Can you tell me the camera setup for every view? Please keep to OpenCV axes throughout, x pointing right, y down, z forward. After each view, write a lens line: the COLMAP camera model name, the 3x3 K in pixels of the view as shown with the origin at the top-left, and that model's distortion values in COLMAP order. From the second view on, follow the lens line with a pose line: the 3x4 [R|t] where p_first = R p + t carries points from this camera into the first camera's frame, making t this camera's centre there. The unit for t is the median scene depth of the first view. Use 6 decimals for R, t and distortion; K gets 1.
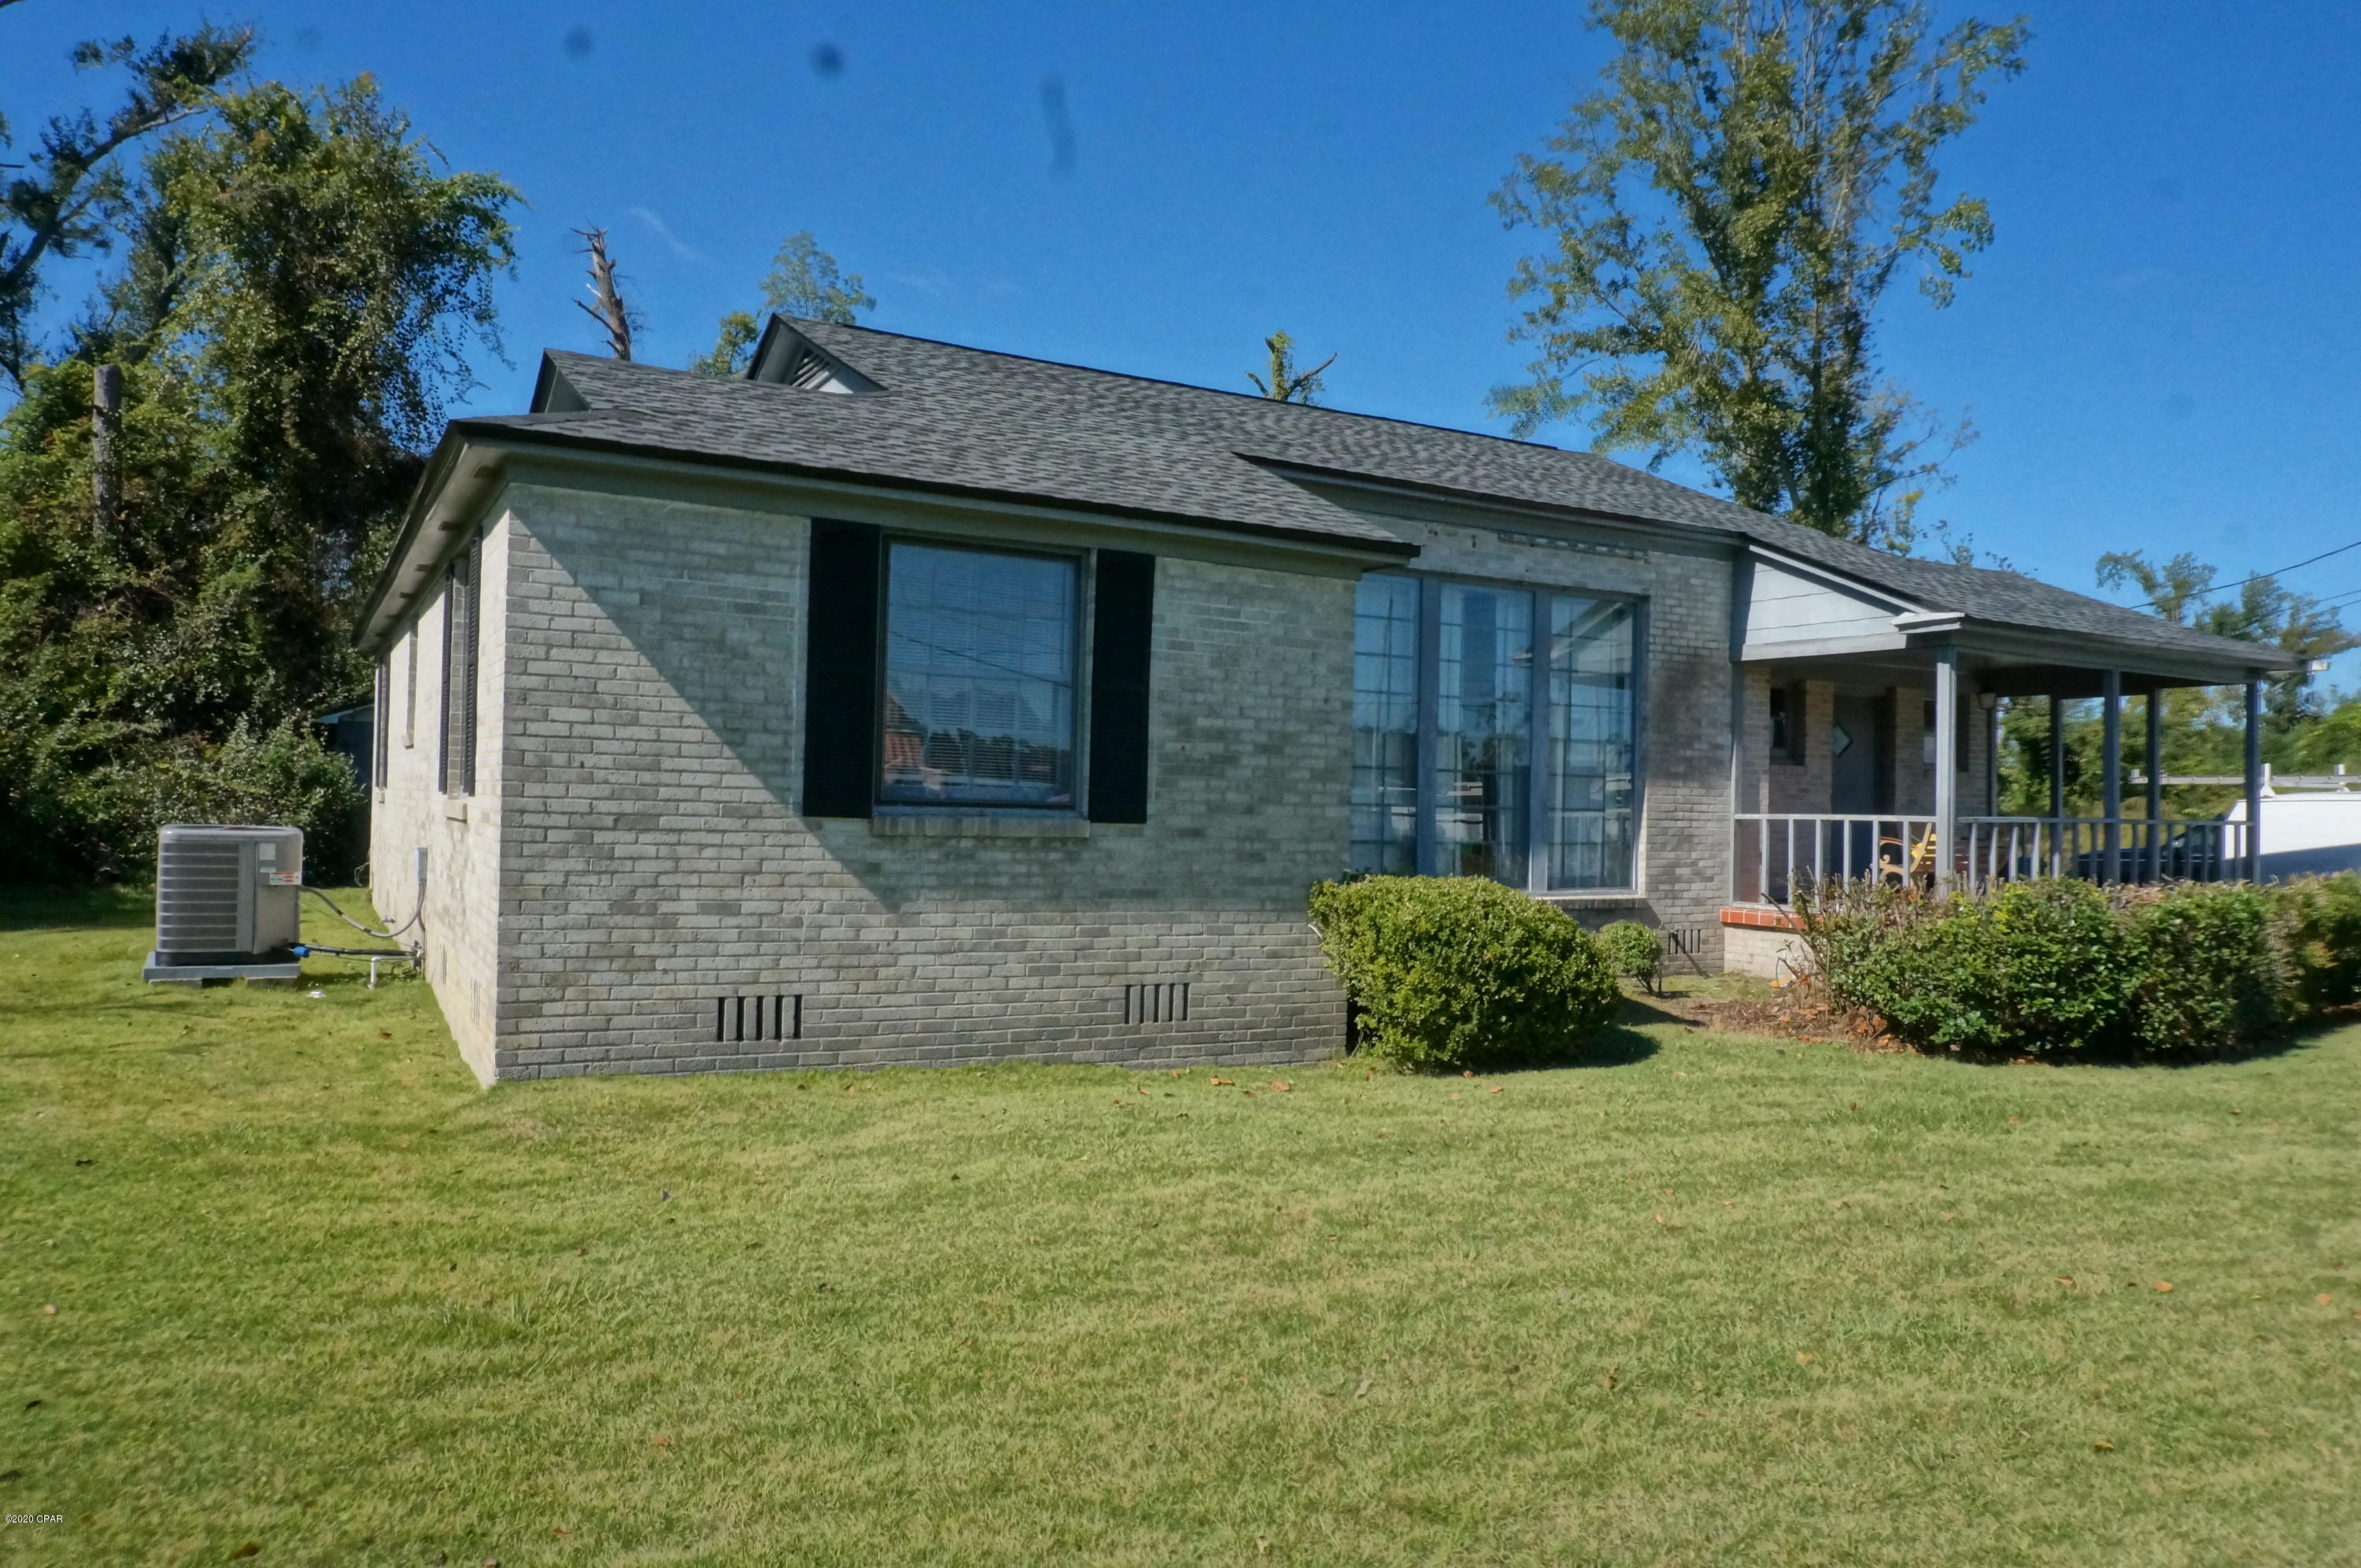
lens RADIAL K [[1587.0, 0, 1178.0], [0, 1587.0, 786.3], [0, 0, 1]] dist [-0.022301, 0.017212]
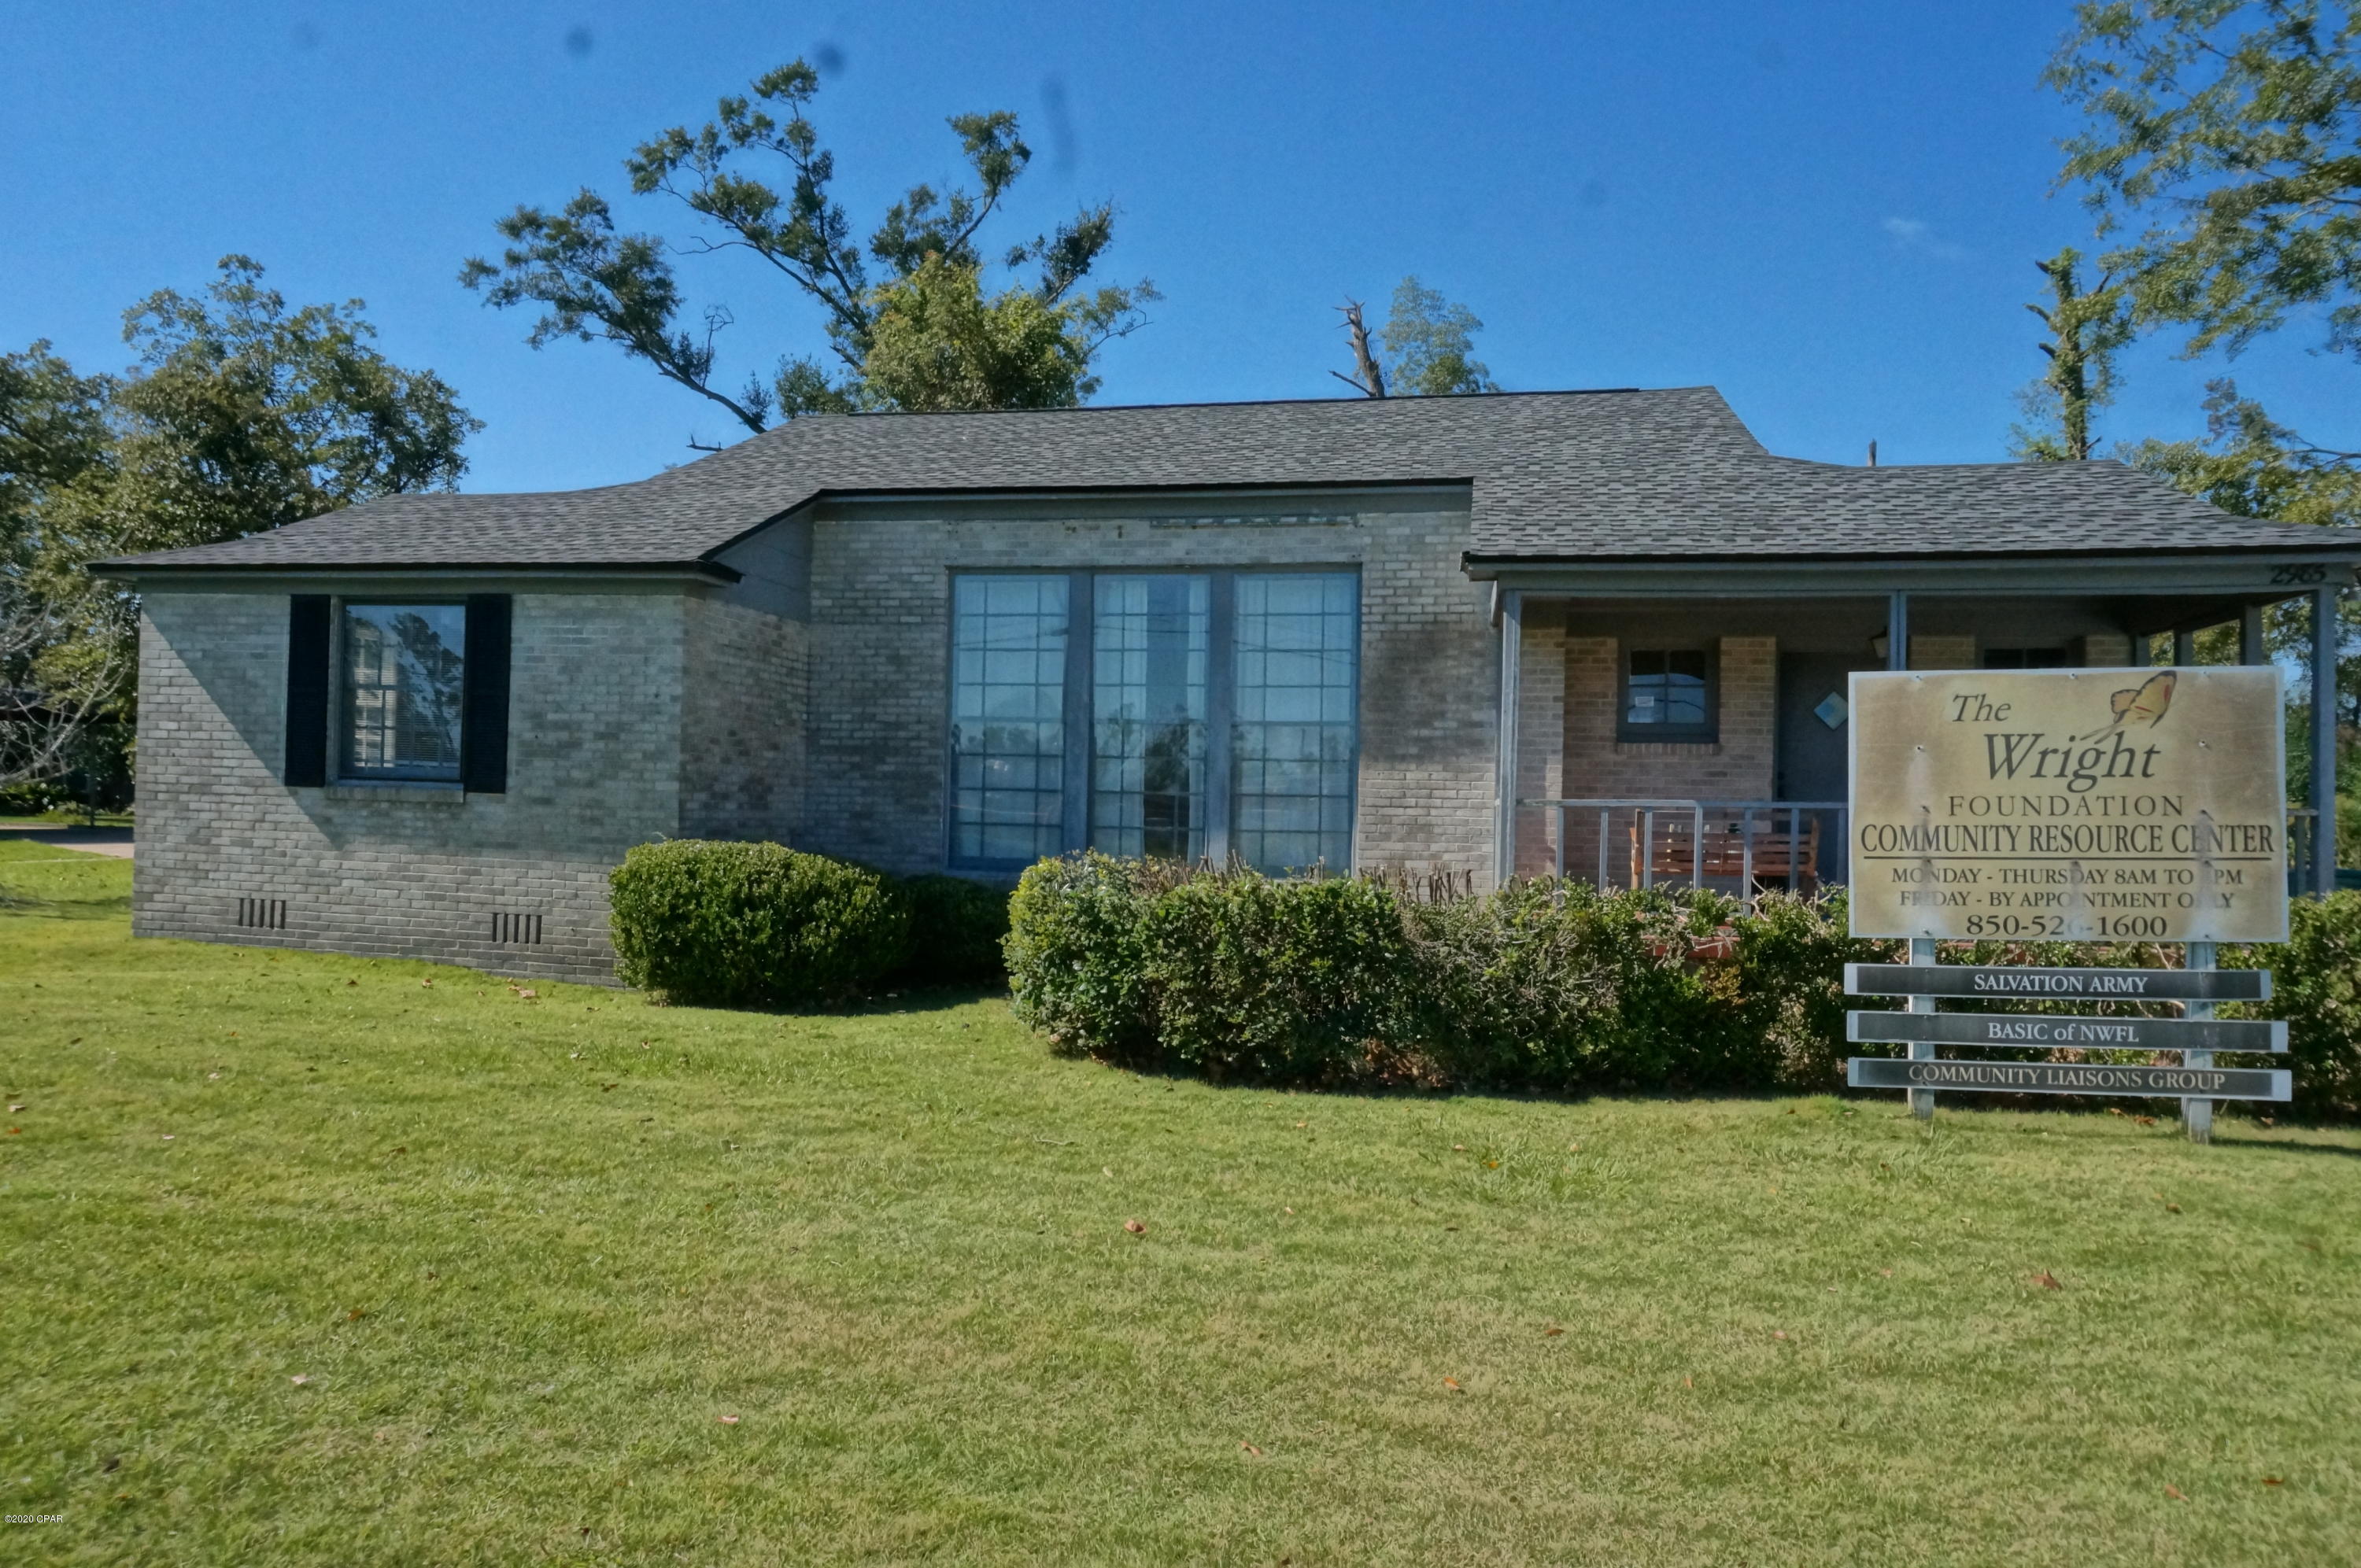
lens RADIAL K [[1587.0, 0, 1177.9], [0, 1587.0, 779.7], [0, 0, 1]] dist [-0.022301, 0.017212]
pose [[0.744910, -0.012445, -0.667049, 1.338056], [-0.001354, 0.999796, -0.020165, 0.039462], [0.667163, 0.015924, 0.744741, 0.393911]]
